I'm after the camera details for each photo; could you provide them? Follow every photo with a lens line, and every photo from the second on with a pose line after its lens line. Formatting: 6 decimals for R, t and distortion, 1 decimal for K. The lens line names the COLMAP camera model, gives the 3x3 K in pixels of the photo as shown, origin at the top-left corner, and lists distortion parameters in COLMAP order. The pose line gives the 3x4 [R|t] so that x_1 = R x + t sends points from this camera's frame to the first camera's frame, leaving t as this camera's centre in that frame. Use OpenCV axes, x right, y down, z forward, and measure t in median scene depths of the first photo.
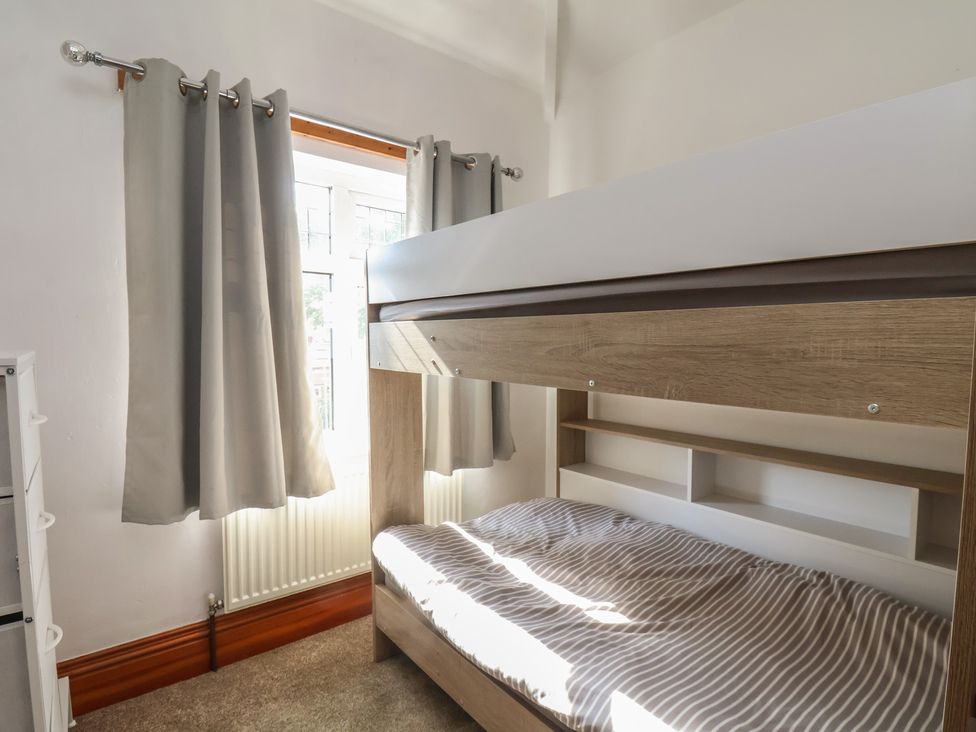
lens RADIAL K [[521.9, 0, 487.8], [0, 521.9, 366.7], [0, 0, 1]] dist [0.000545, -0.013030]
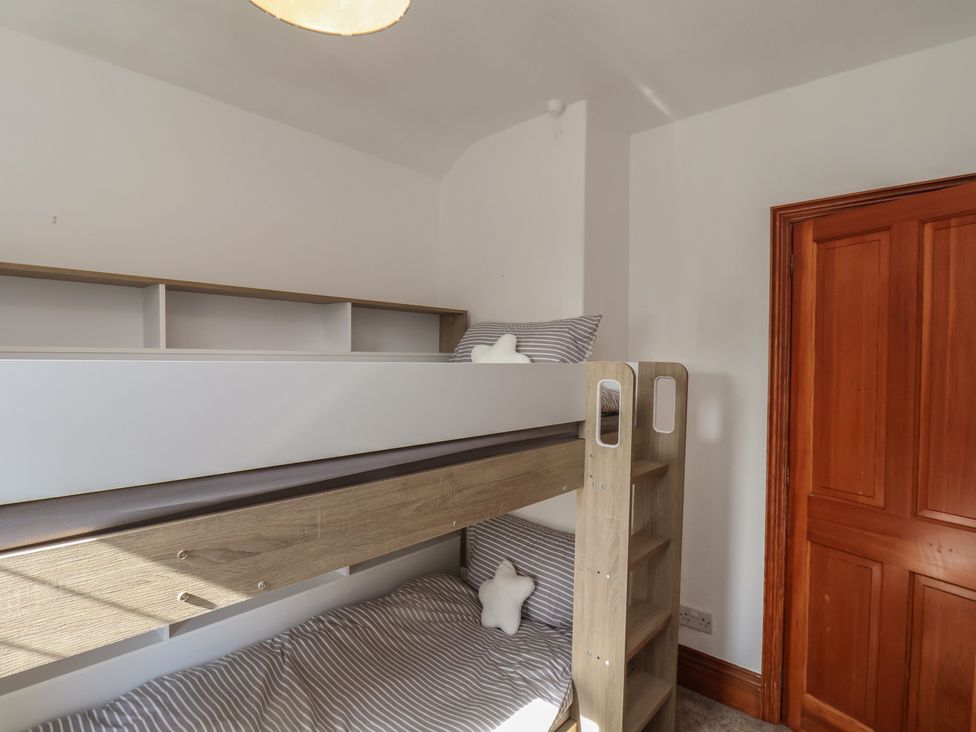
lens RADIAL K [[521.9, 0, 480.9], [0, 521.9, 366.7], [0, 0, 1]] dist [0.000545, -0.013030]
pose [[-0.156177, -0.024114, 0.987435, -0.892534], [0.046386, 0.998420, 0.031719, -0.328862], [-0.986639, 0.050757, -0.154812, 0.998783]]
